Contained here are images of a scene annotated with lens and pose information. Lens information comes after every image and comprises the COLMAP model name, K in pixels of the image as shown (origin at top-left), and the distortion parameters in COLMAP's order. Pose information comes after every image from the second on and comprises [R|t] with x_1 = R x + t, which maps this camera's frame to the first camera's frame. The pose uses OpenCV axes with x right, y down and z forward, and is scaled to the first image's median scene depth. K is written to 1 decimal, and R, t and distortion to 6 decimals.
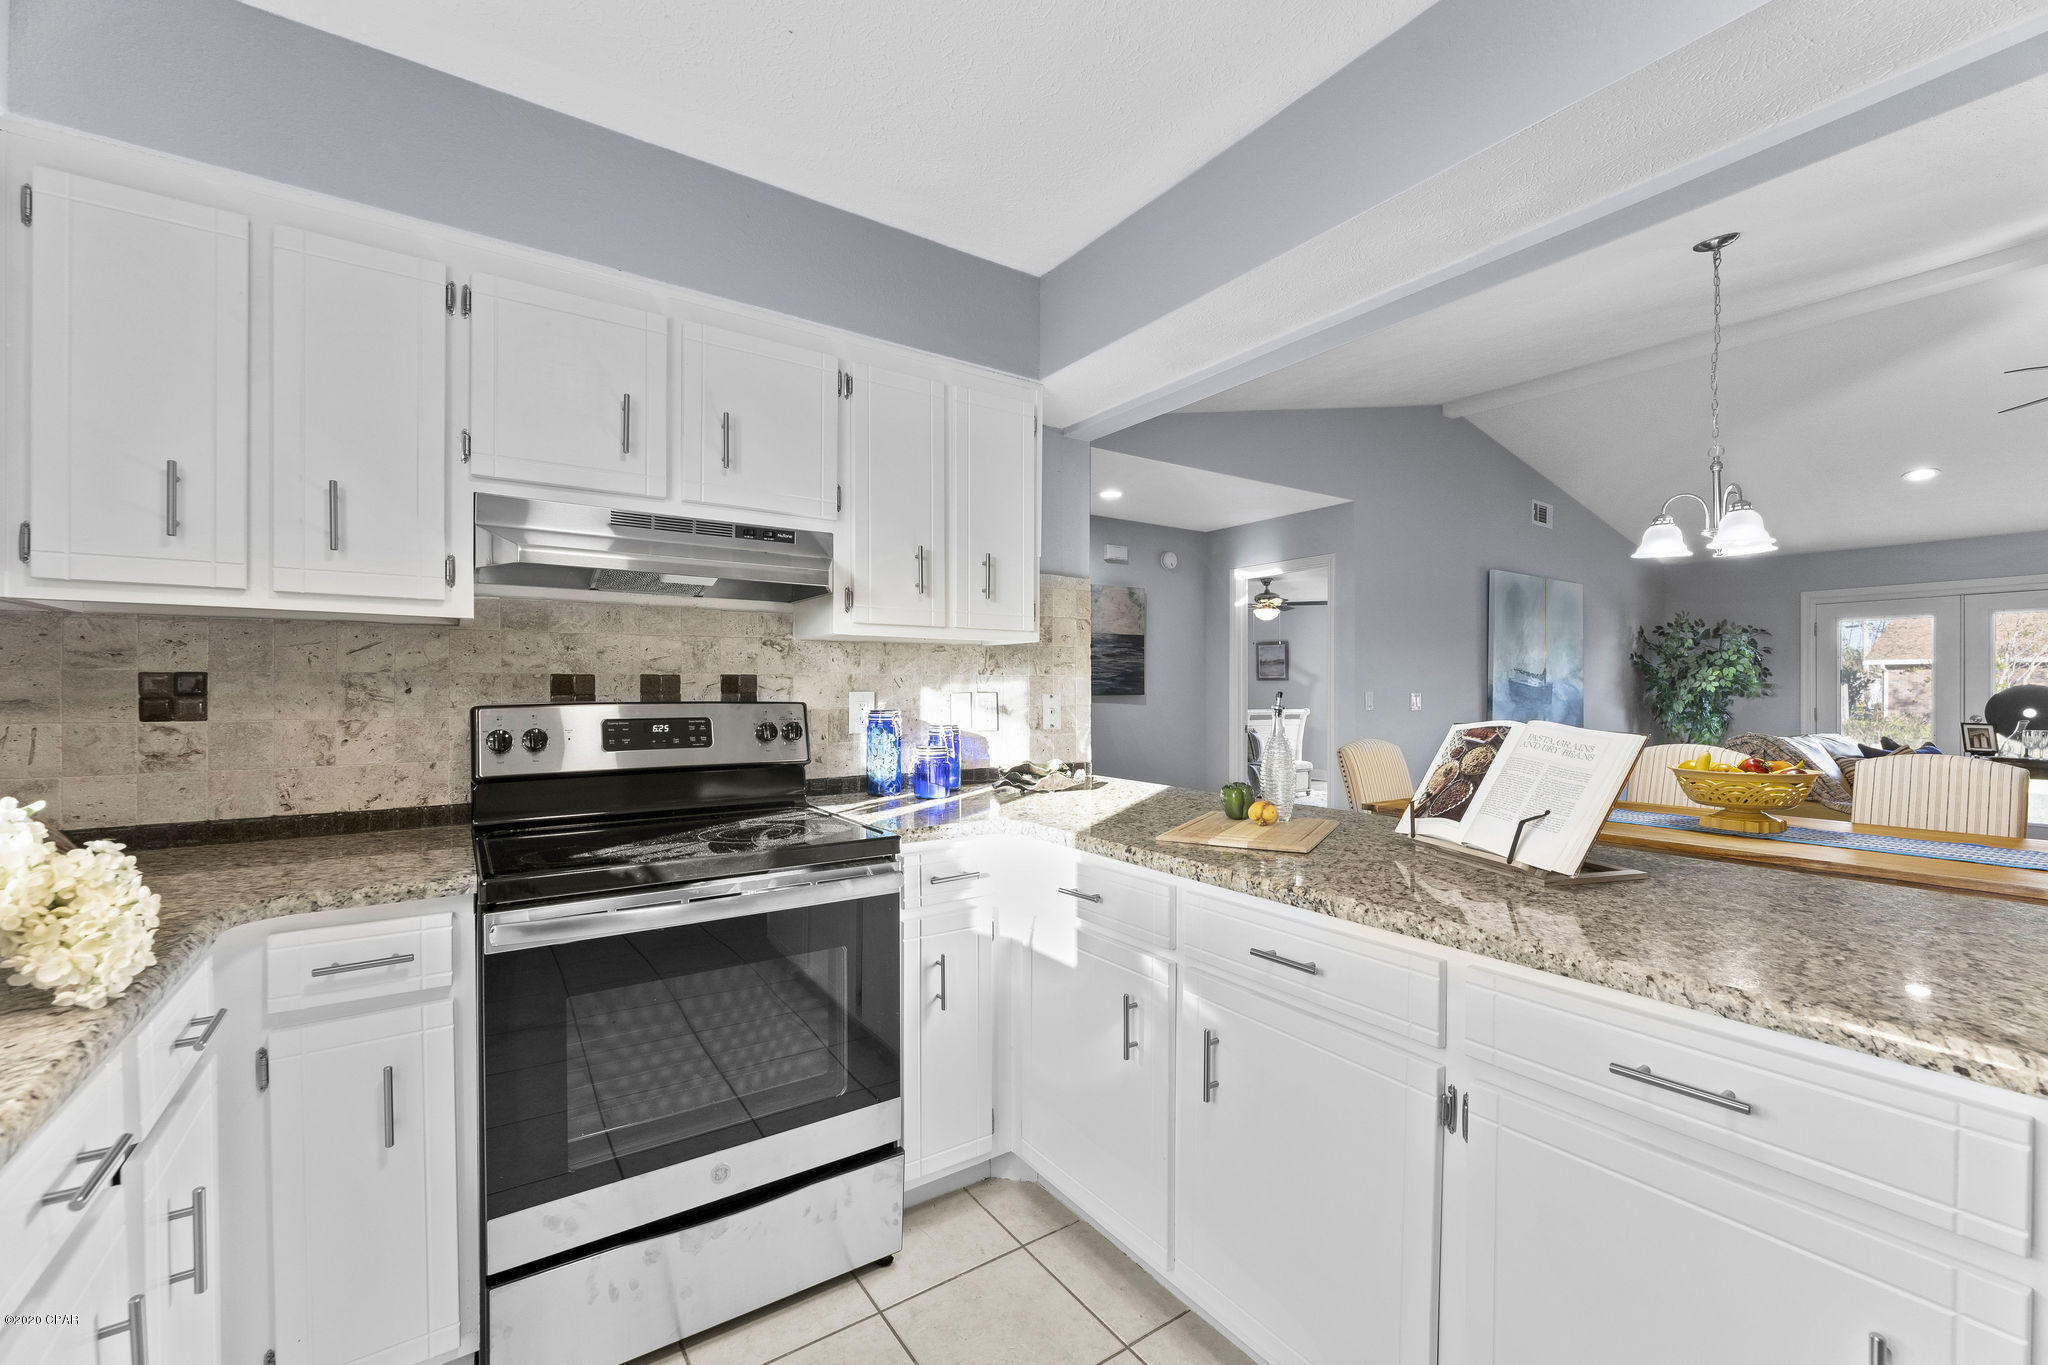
lens RADIAL K [[832.0, 0, 1023.1], [0, 832.0, 693.1], [0, 0, 1]] dist [-0.000978, -0.002484]
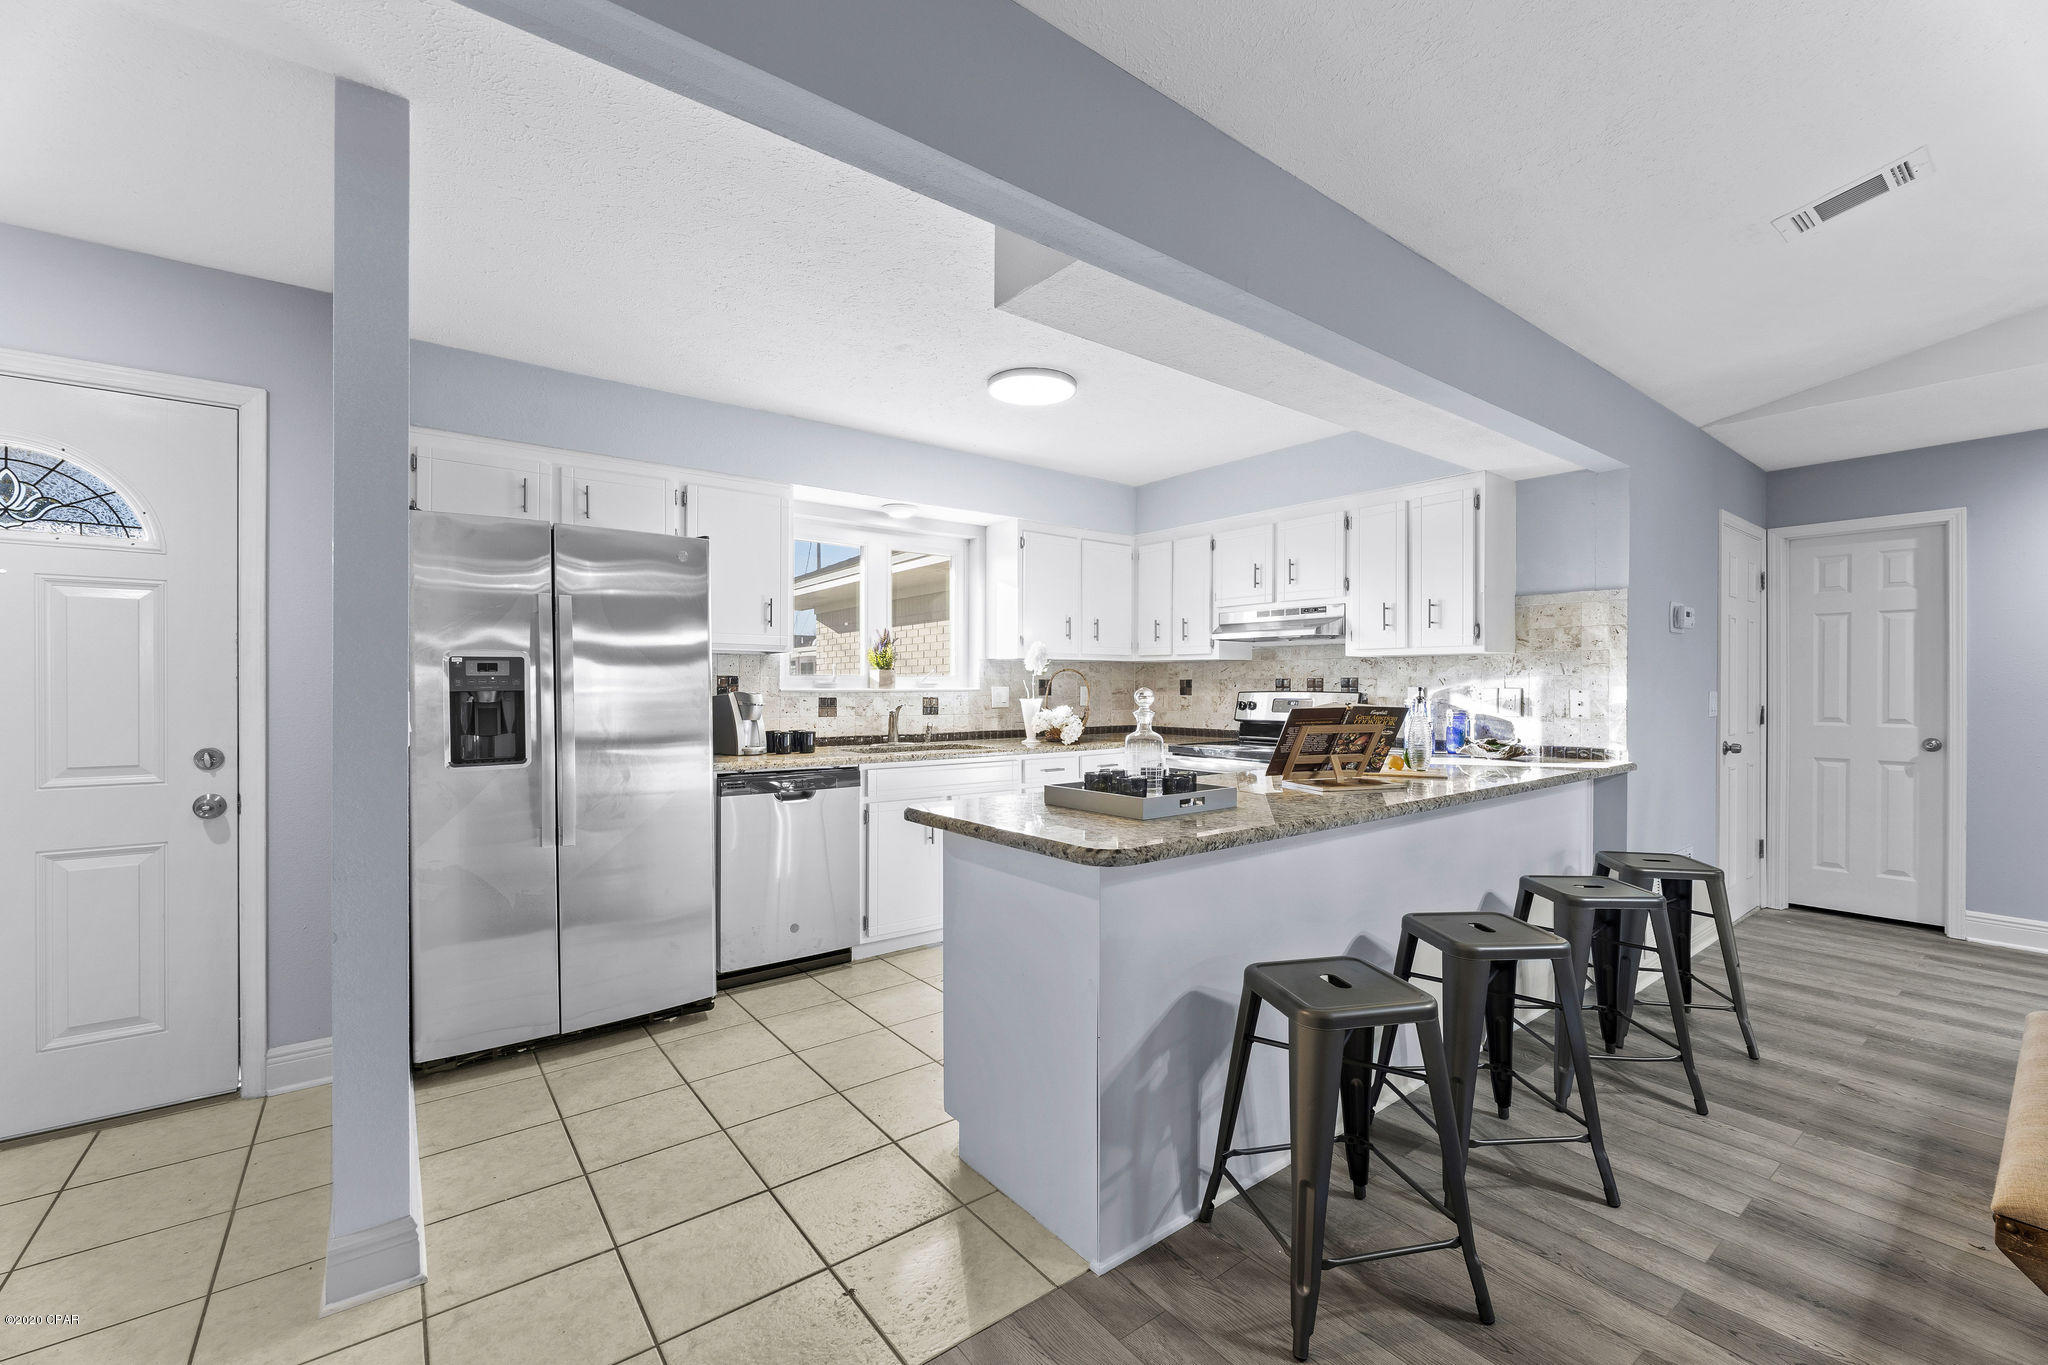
lens RADIAL K [[839.7, 0, 1024.0], [0, 839.7, 682.5], [0, 0, 1]] dist [-0.002972, -0.000310]
pose [[0.056315, -0.002021, -0.998411, 1.602844], [-0.005589, 0.999982, -0.002339, -0.002737], [0.998397, 0.005712, 0.056302, 0.161723]]
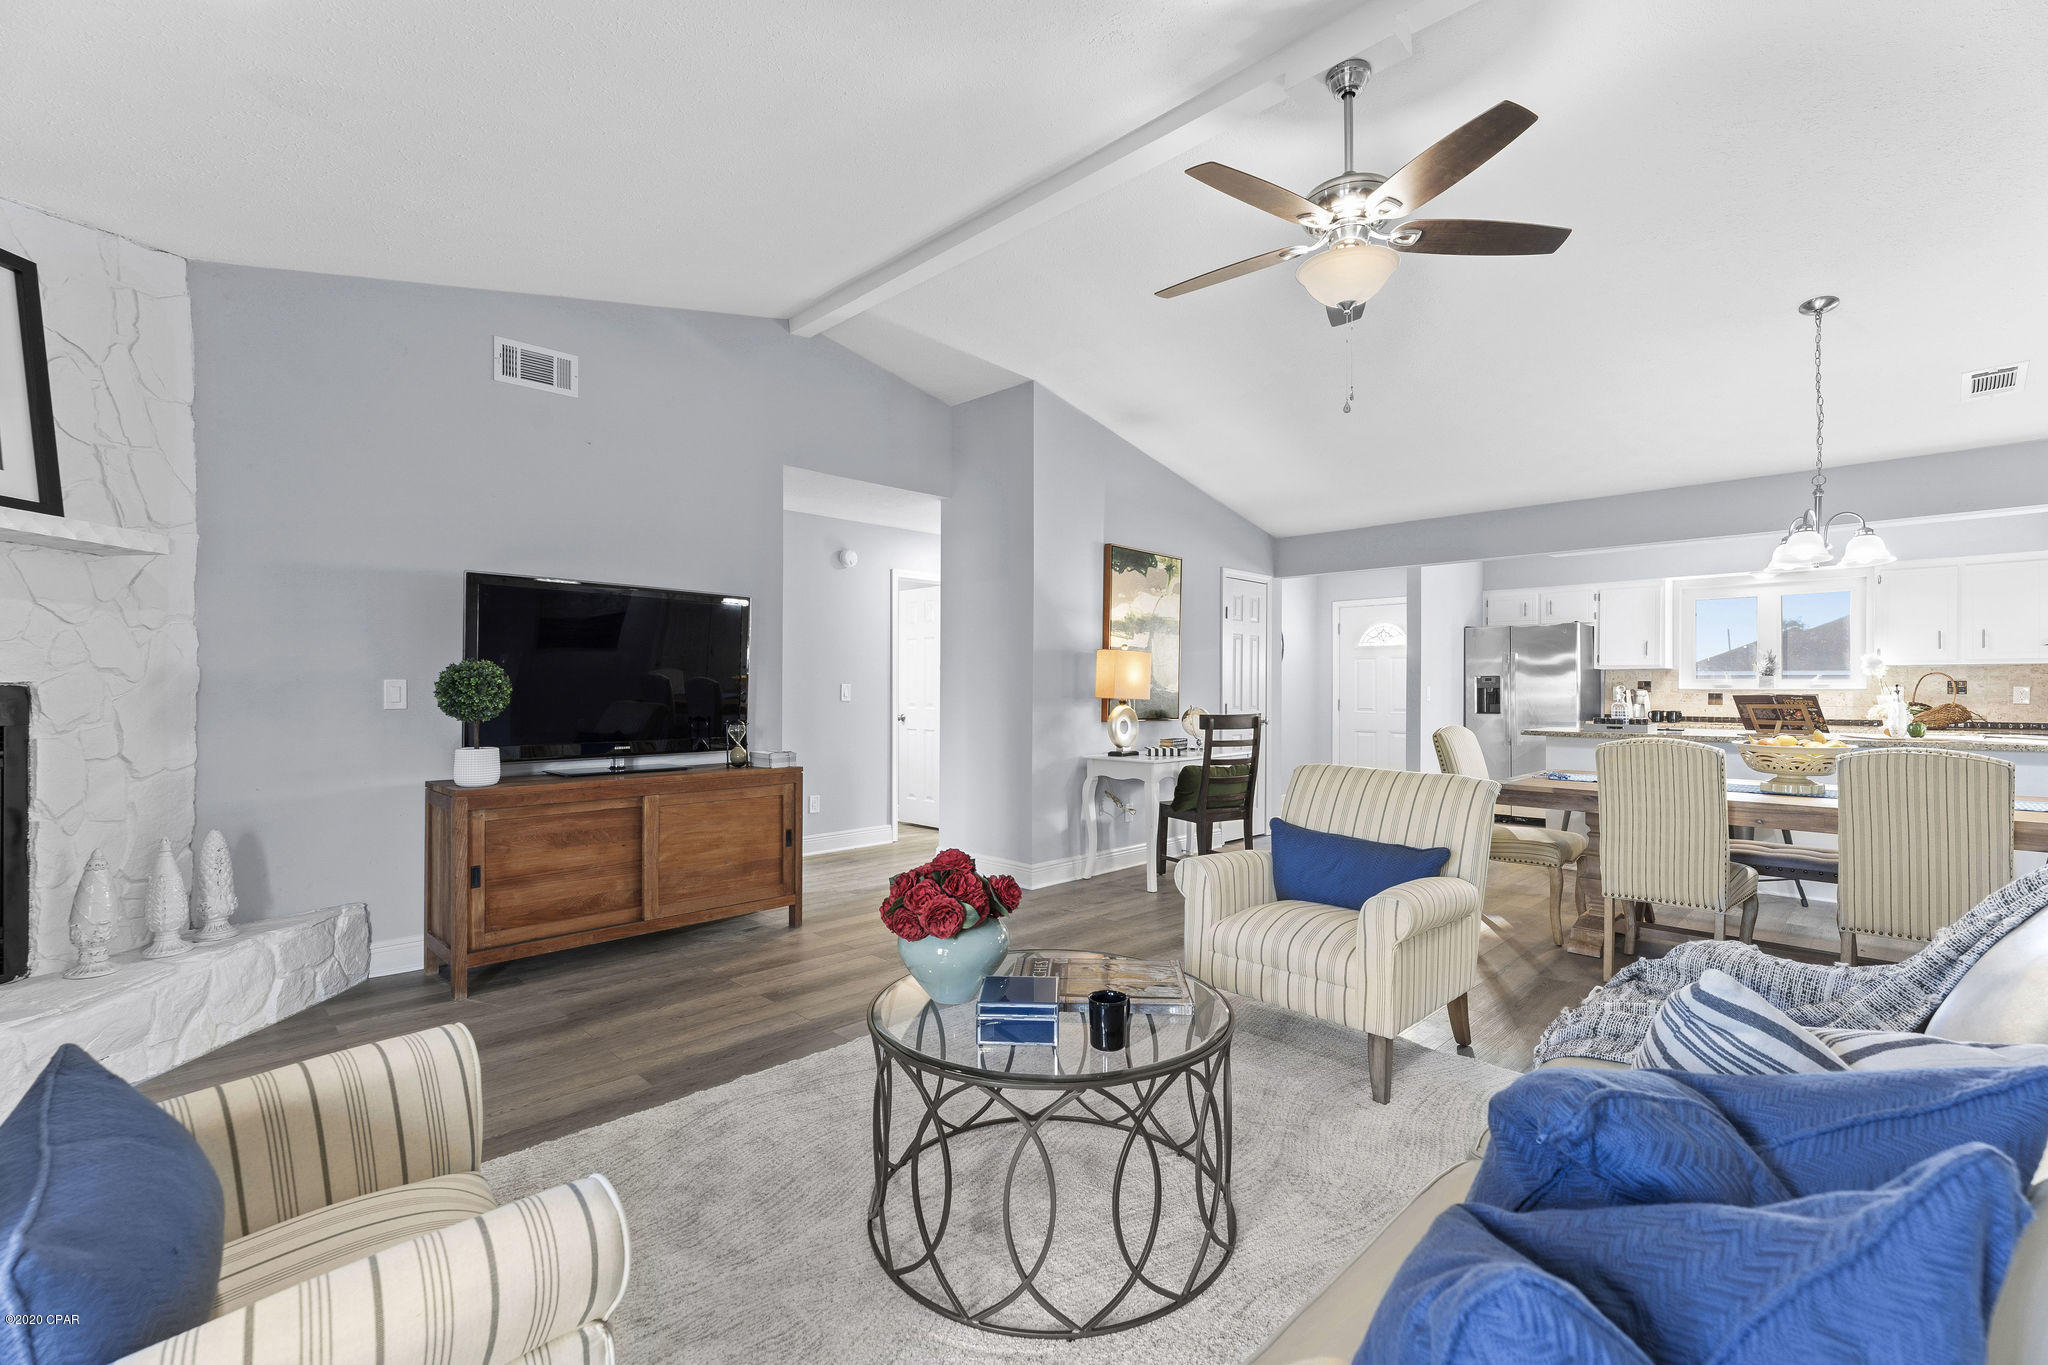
lens RADIAL K [[879.9, 0, 1020.5], [0, 879.9, 687.6], [0, 0, 1]] dist [-0.001321, -0.000235]
pose [[-0.983455, -0.001505, -0.181148, 2.913878], [-0.001357, 0.999999, -0.000939, 0.014660], [0.181149, -0.000678, -0.983455, 2.691627]]
